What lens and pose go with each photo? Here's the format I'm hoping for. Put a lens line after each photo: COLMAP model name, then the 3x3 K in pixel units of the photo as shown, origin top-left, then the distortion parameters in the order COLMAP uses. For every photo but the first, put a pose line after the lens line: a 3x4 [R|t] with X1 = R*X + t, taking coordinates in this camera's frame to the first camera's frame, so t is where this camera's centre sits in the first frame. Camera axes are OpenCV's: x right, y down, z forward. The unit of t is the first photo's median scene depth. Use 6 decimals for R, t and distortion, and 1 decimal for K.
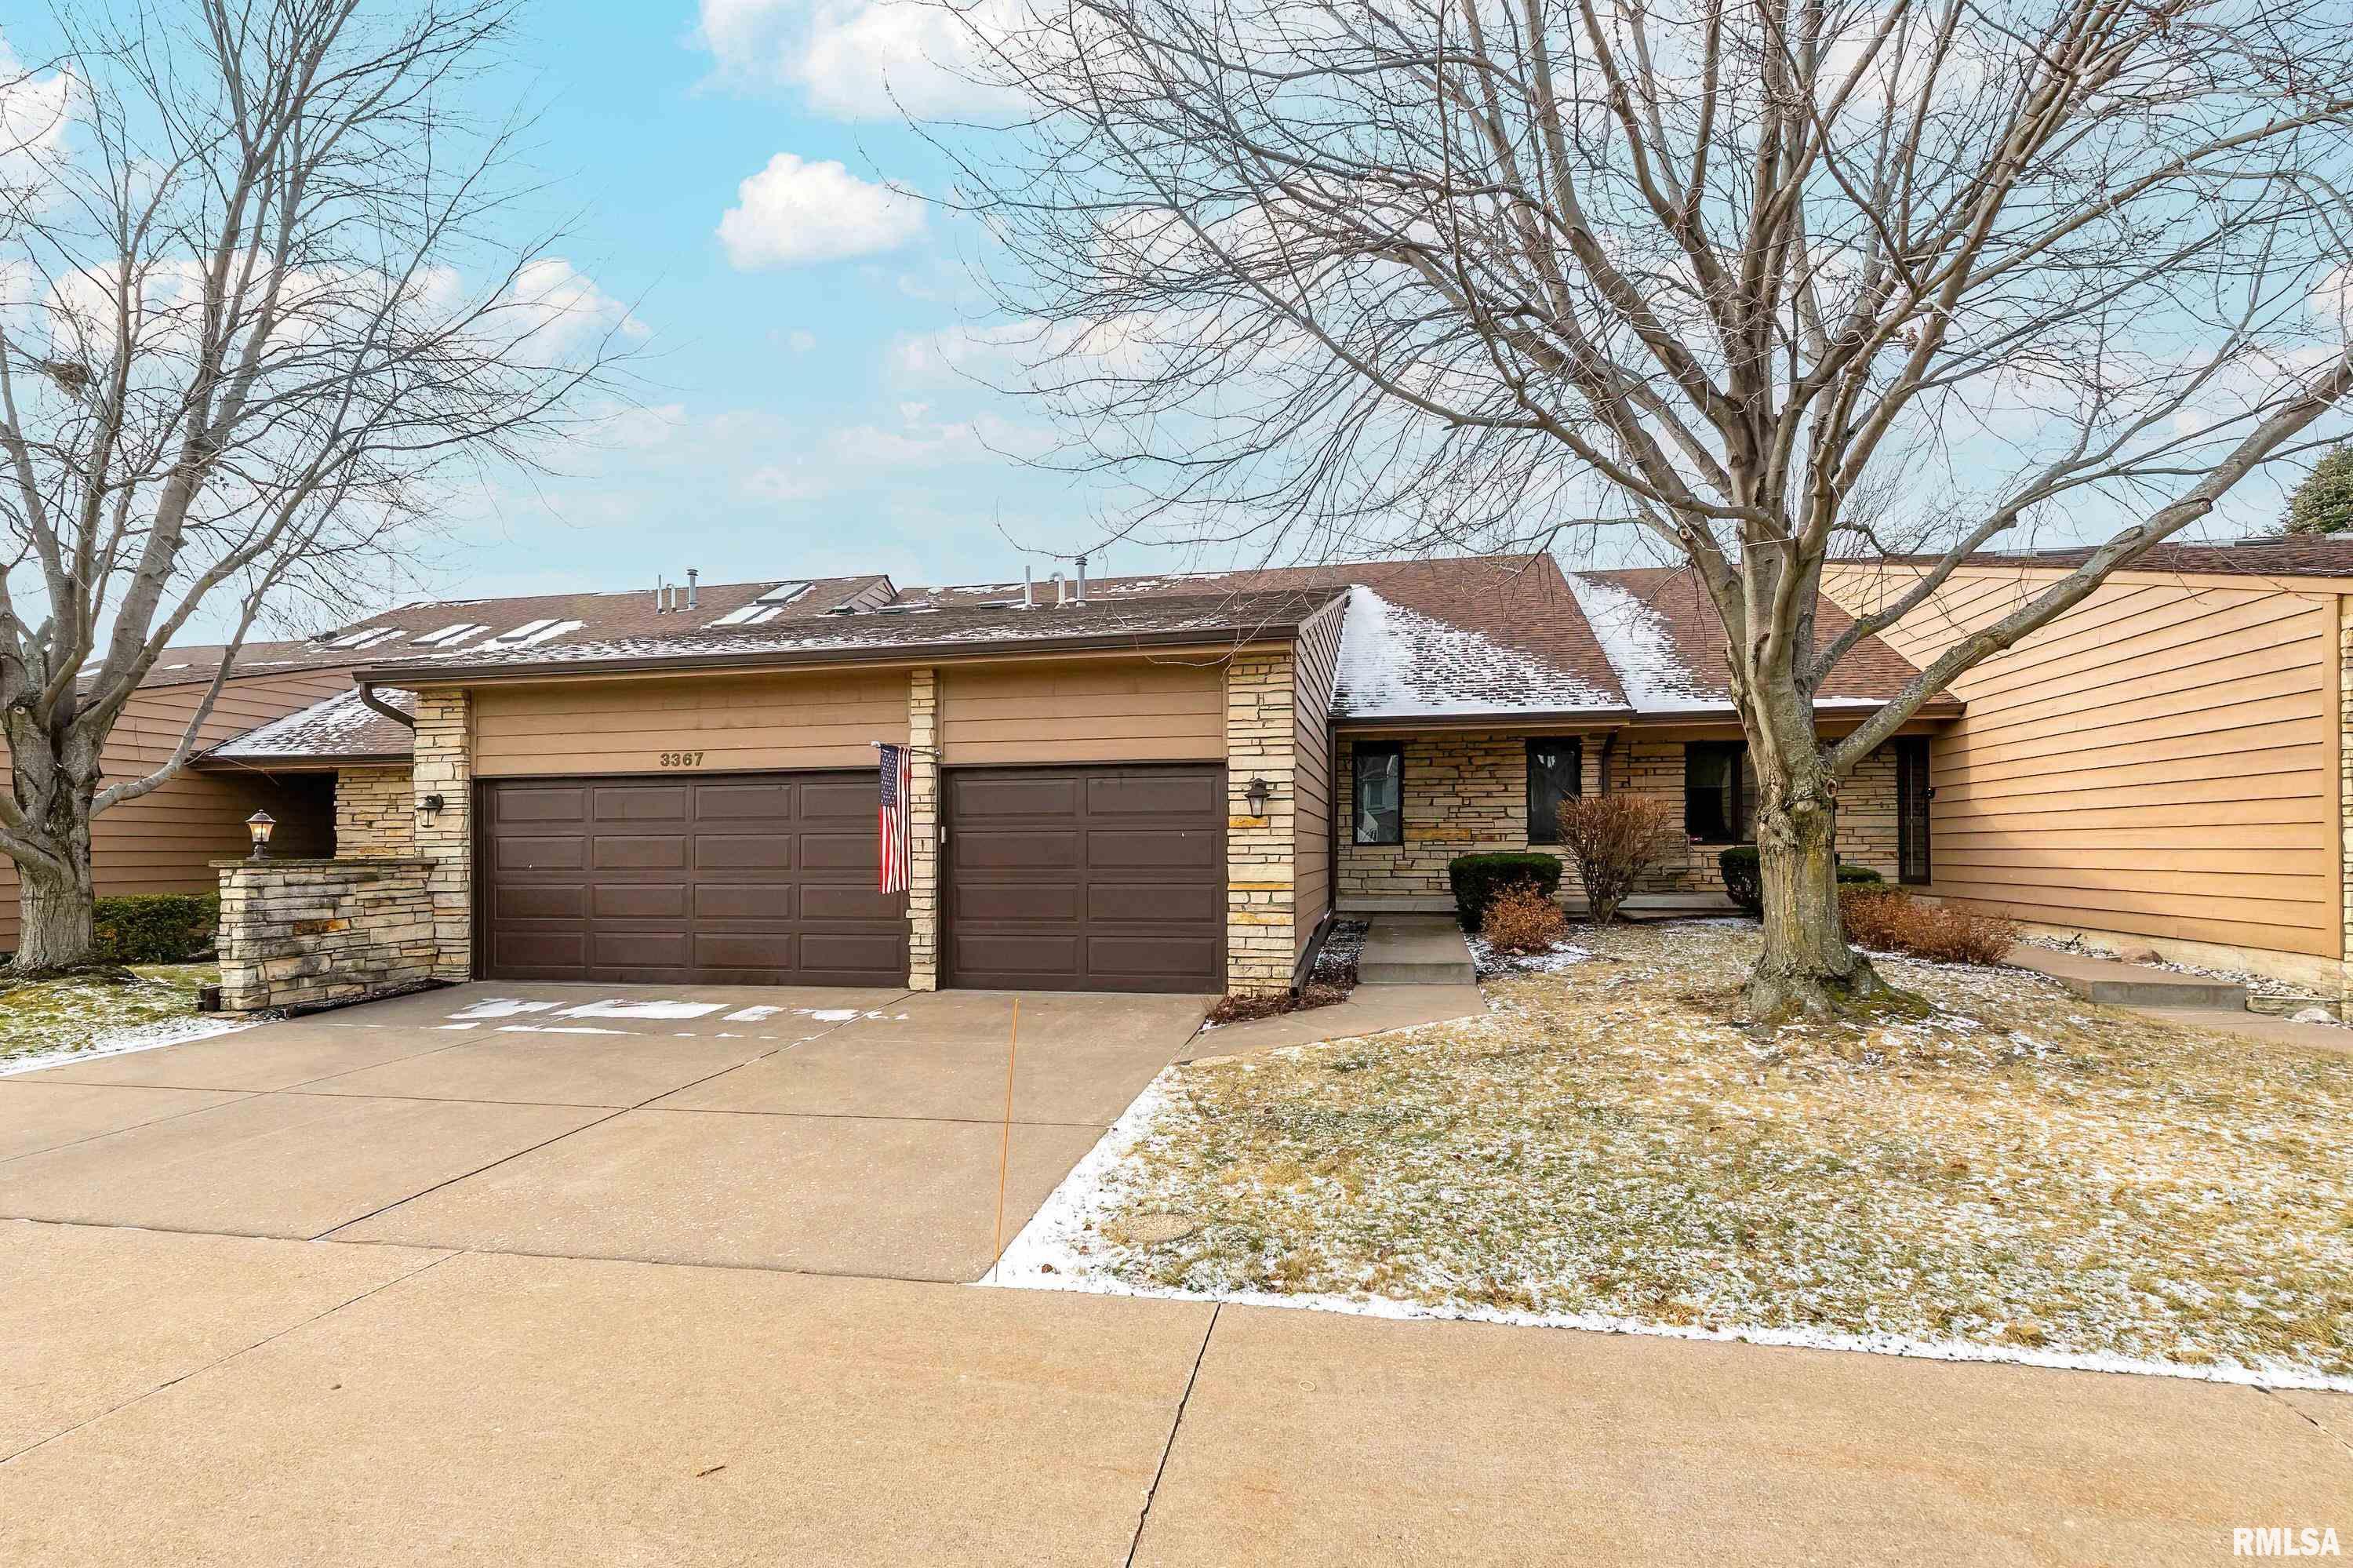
lens RADIAL K [[1048.8, 0, 1256.2], [0, 1048.8, 842.4], [0, 0, 1]] dist [0.005011, -0.000453]
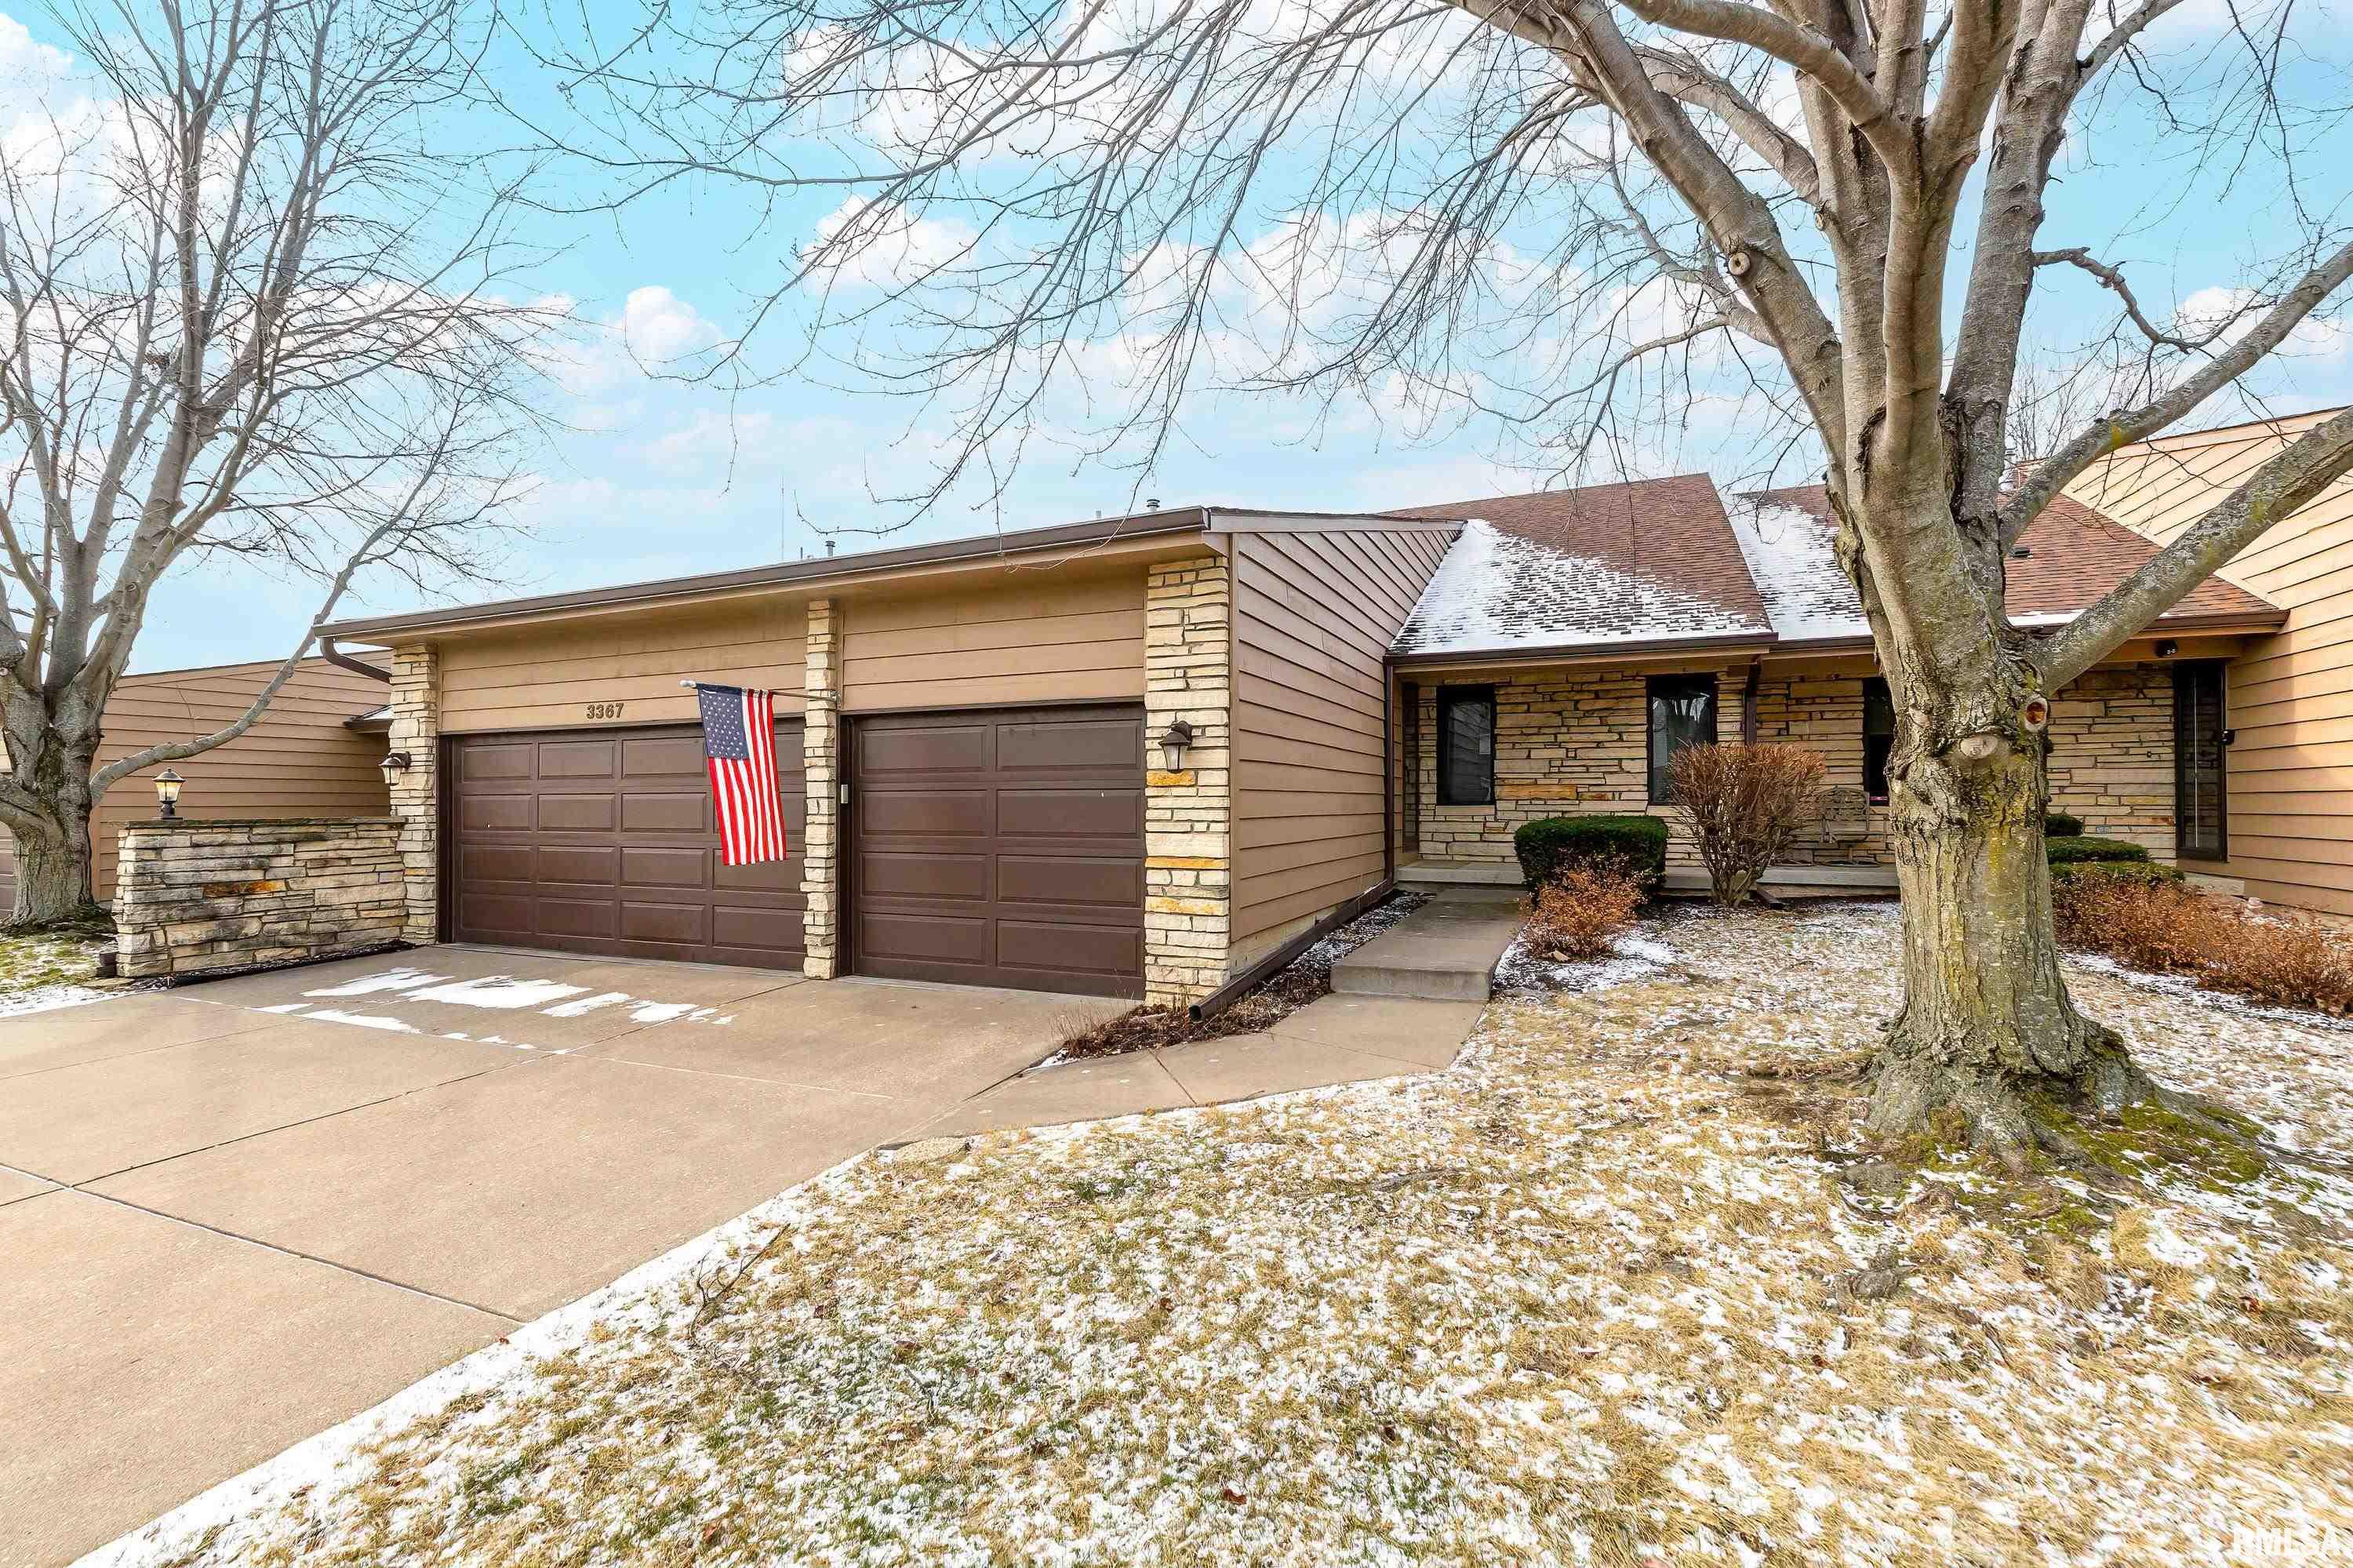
lens RADIAL K [[1026.3, 0, 1184.2], [0, 1026.3, 796.3], [0, 0, 1]] dist [0.002592, 0.000058]
pose [[0.976745, 0.001921, -0.214396, 0.151875], [-0.002249, 0.999997, -0.001284, -0.005250], [0.214393, 0.001736, 0.976746, 0.255426]]
